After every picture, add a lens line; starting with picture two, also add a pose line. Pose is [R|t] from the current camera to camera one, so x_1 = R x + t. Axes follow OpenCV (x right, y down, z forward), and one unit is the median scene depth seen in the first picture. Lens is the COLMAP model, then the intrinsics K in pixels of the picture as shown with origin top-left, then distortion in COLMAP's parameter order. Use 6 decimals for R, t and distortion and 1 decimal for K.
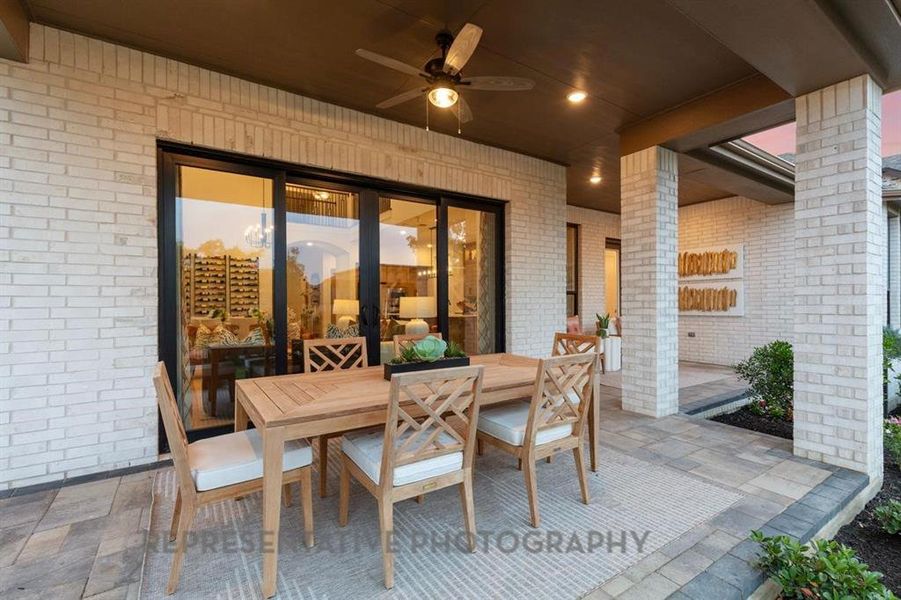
lens RADIAL K [[404.4, 0, 452.4], [0, 404.4, 303.5], [0, 0, 1]] dist [0.000246, -0.000065]
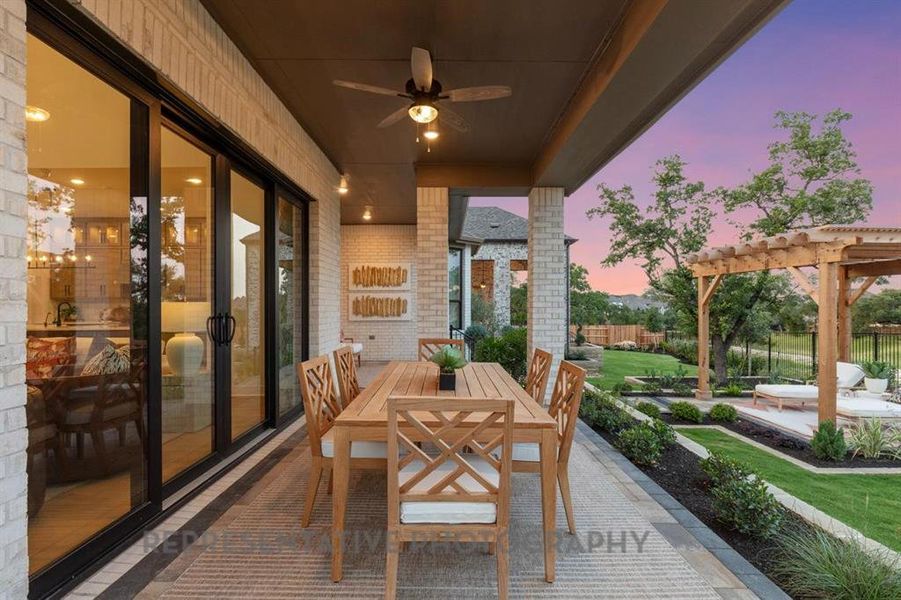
lens RADIAL K [[443.4, 0, 450.5], [0, 443.4, 300.0], [0, 0, 1]] dist [0.001901, 0.000152]
pose [[0.536061, 0.020750, 0.843924, -0.494741], [-0.005780, 0.999765, -0.020910, -0.006226], [-0.844160, 0.006331, 0.536054, 0.185639]]
